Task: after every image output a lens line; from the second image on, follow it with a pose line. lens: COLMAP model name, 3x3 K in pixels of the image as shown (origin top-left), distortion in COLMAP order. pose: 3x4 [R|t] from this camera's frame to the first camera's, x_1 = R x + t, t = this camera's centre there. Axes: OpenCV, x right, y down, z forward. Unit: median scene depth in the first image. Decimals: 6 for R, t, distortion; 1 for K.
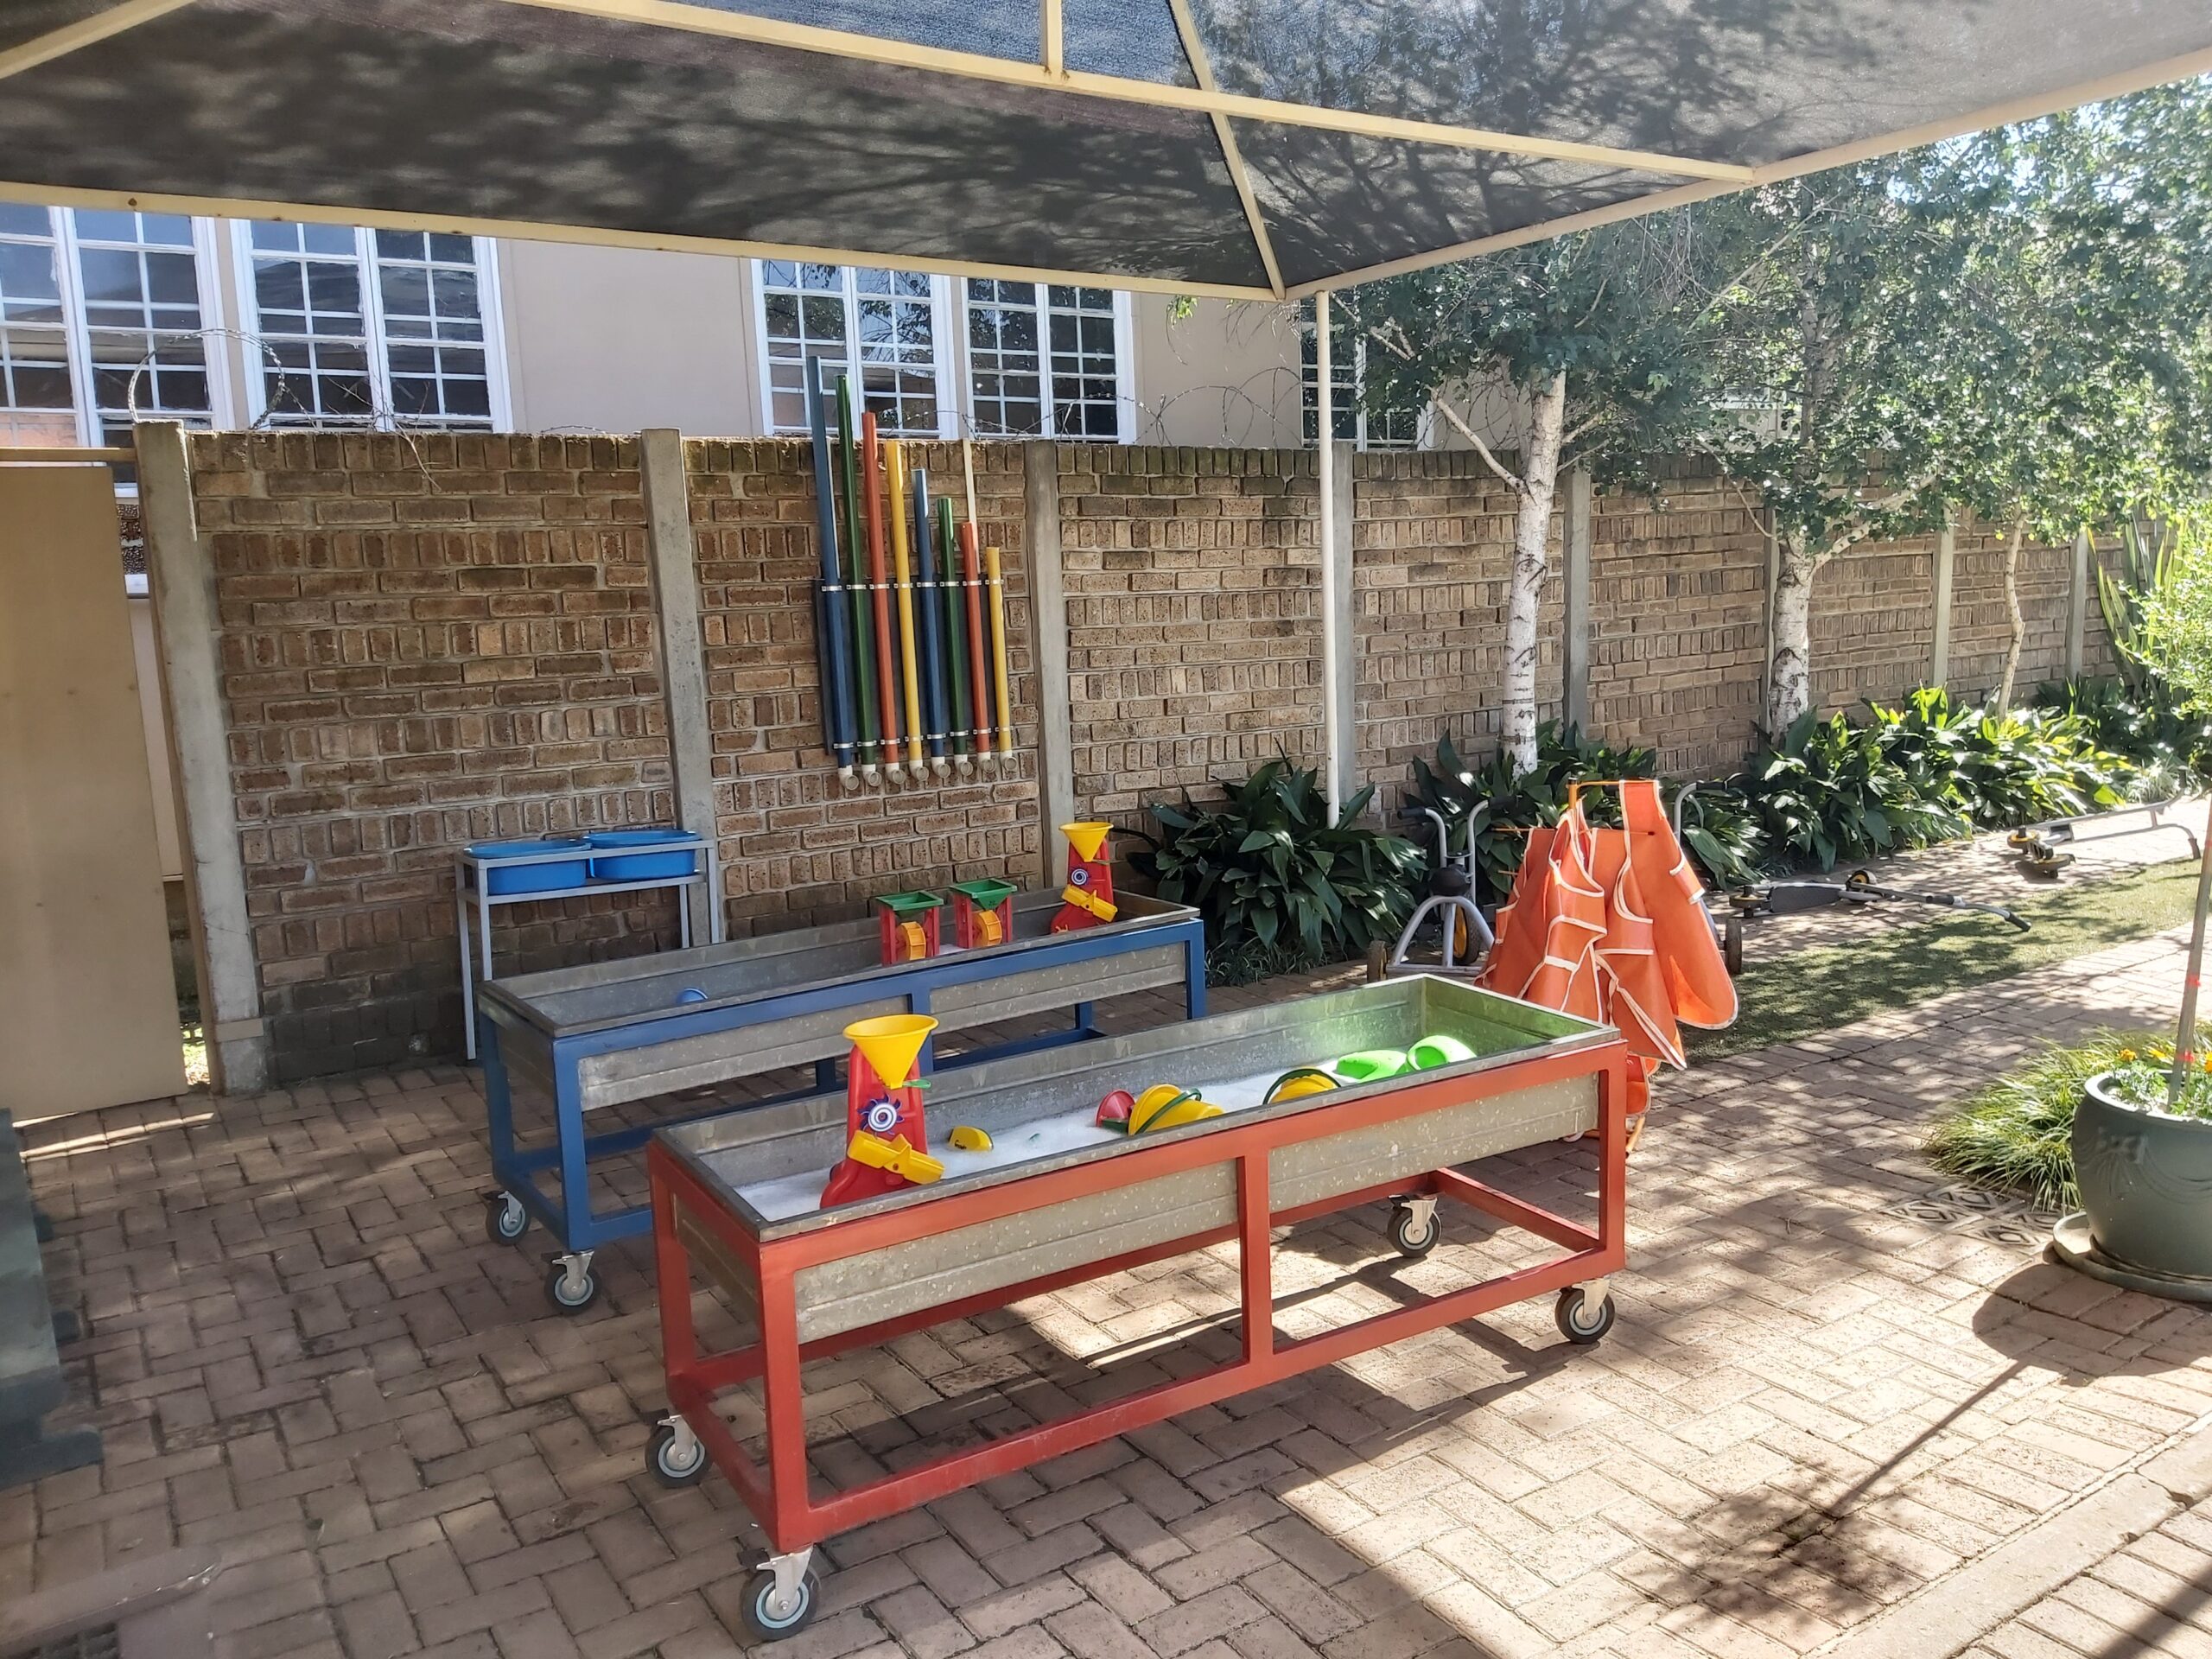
lens RADIAL K [[1714.3, 0, 1125.8], [0, 1714.3, 854.9], [0, 0, 1]] dist [0.061045, -0.118319]
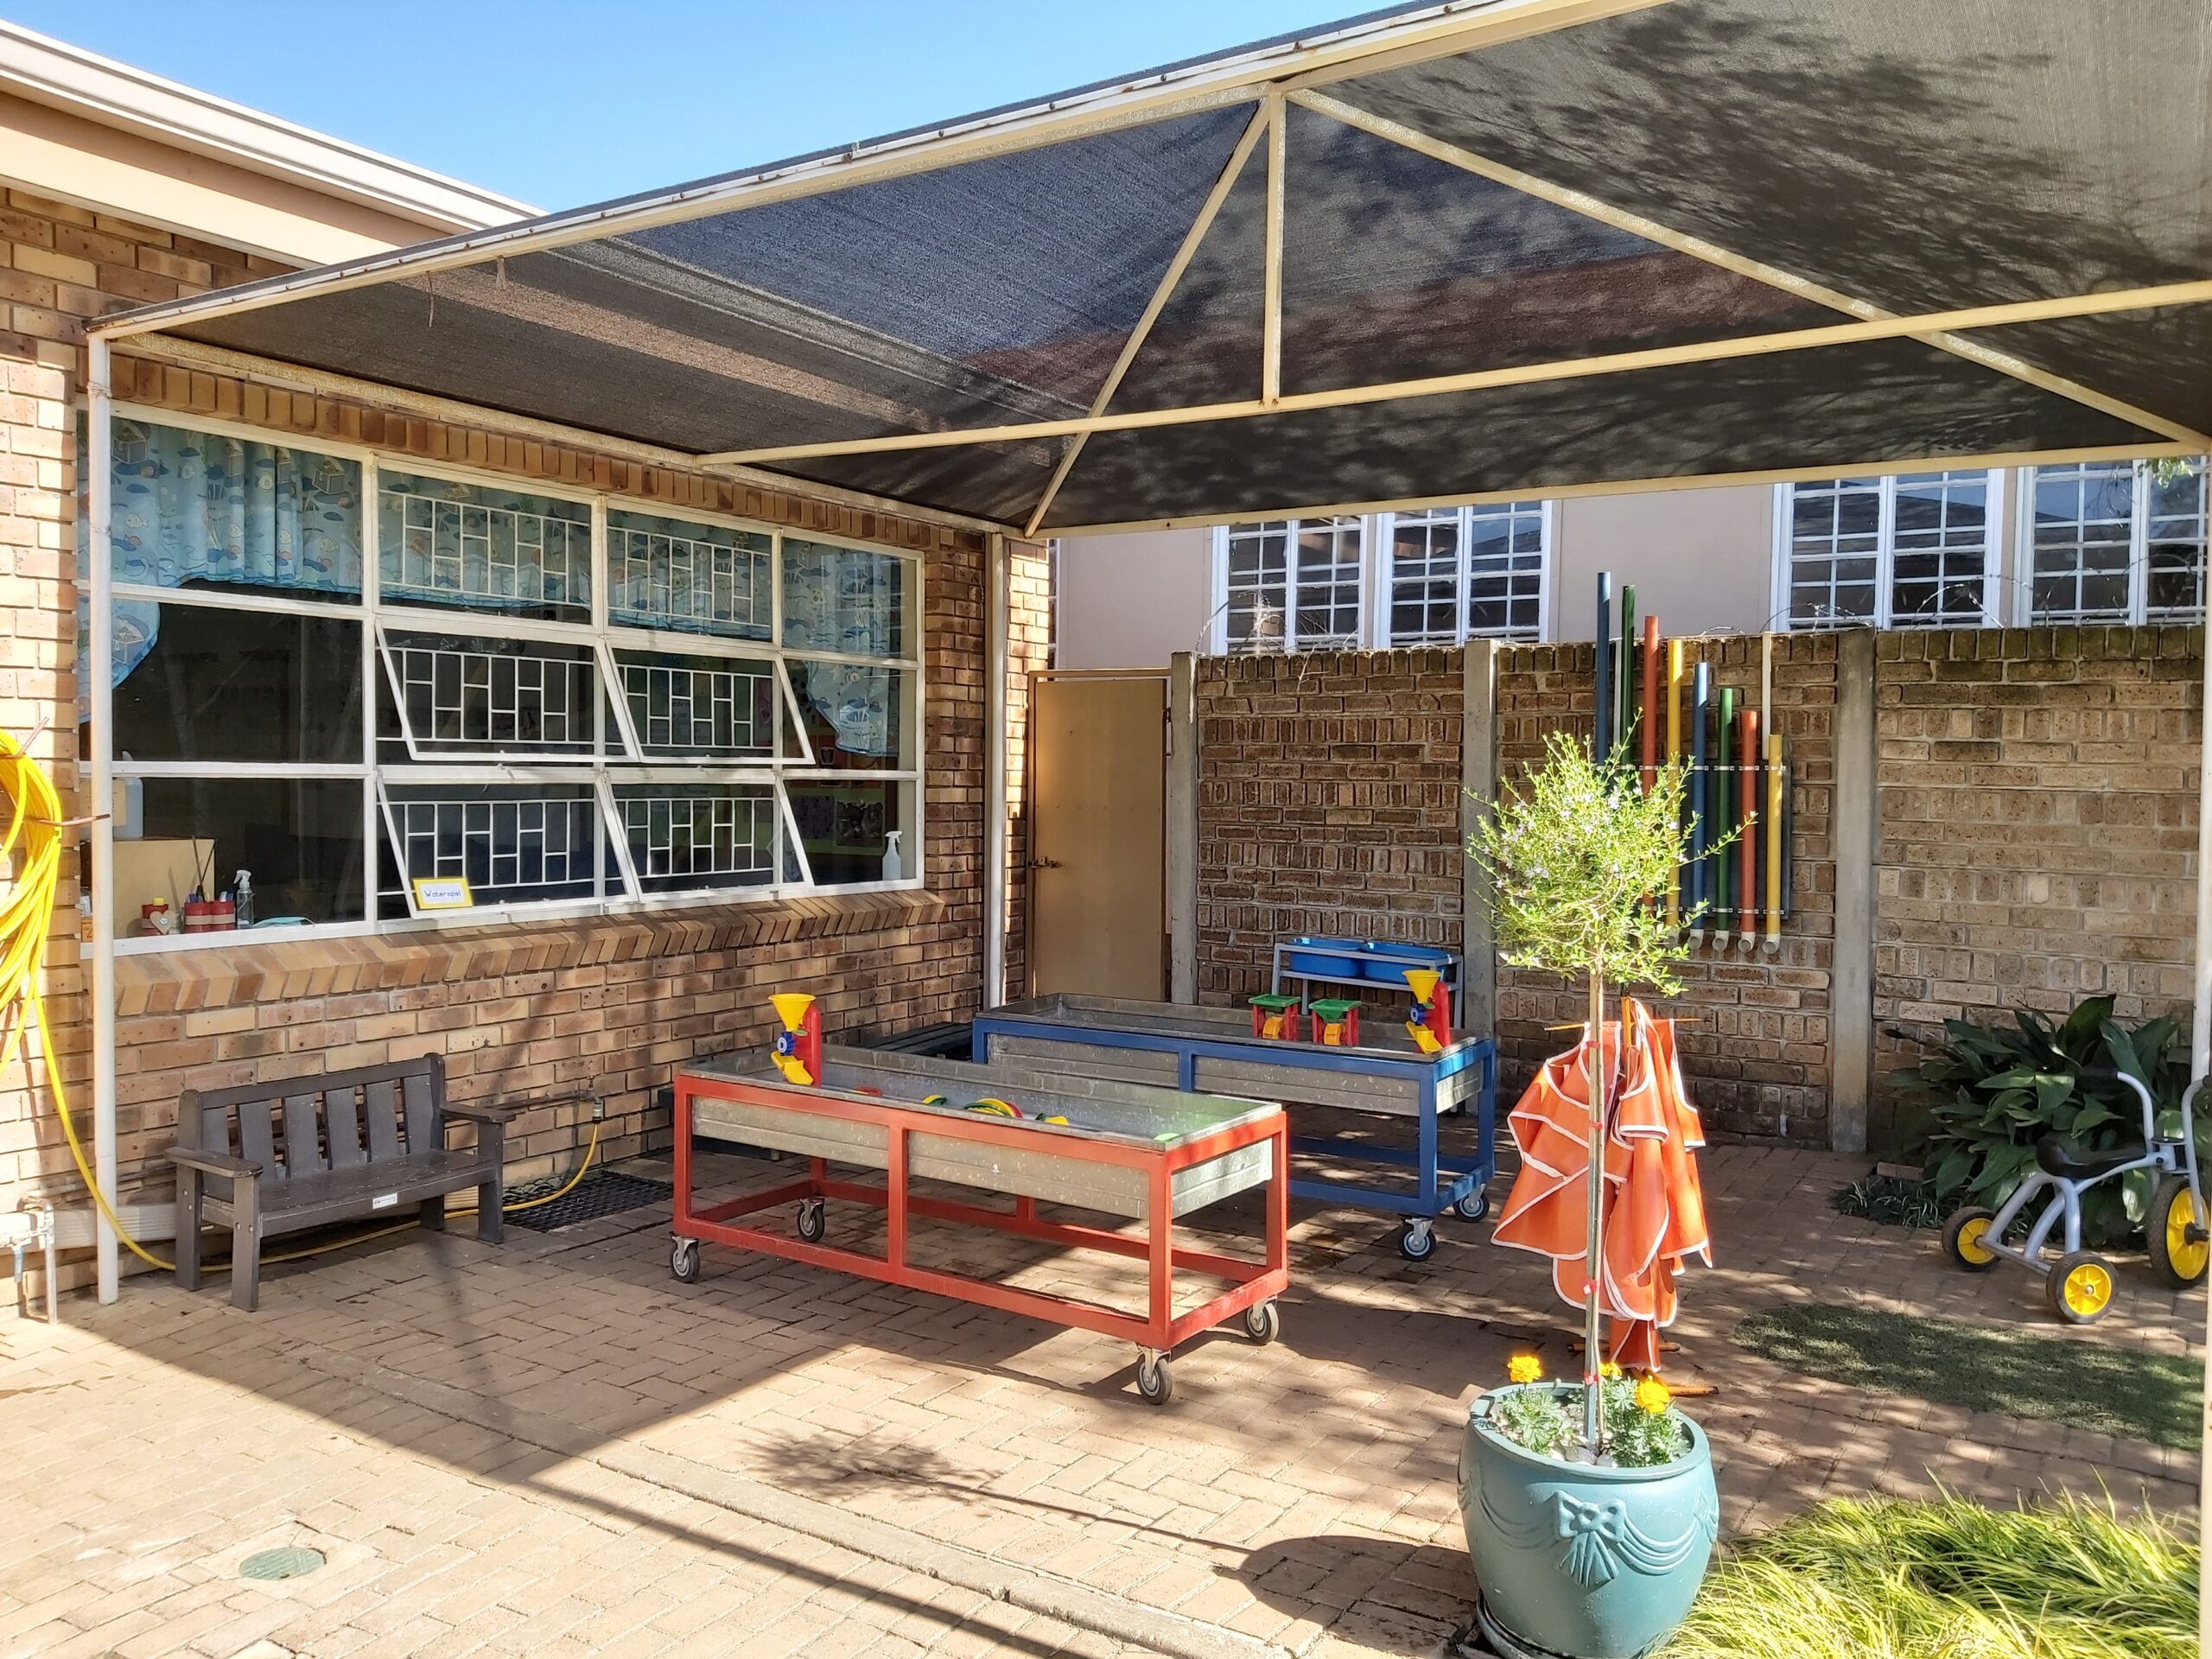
lens RADIAL K [[1714.3, 0, 1100.6], [0, 1714.3, 823.7], [0, 0, 1]] dist [0.061045, -0.118319]
pose [[0.367166, 0.062214, -0.928073, 0.830427], [-0.176505, 0.984292, -0.003847, -0.058968], [0.913255, 0.165222, 0.372379, 0.293263]]
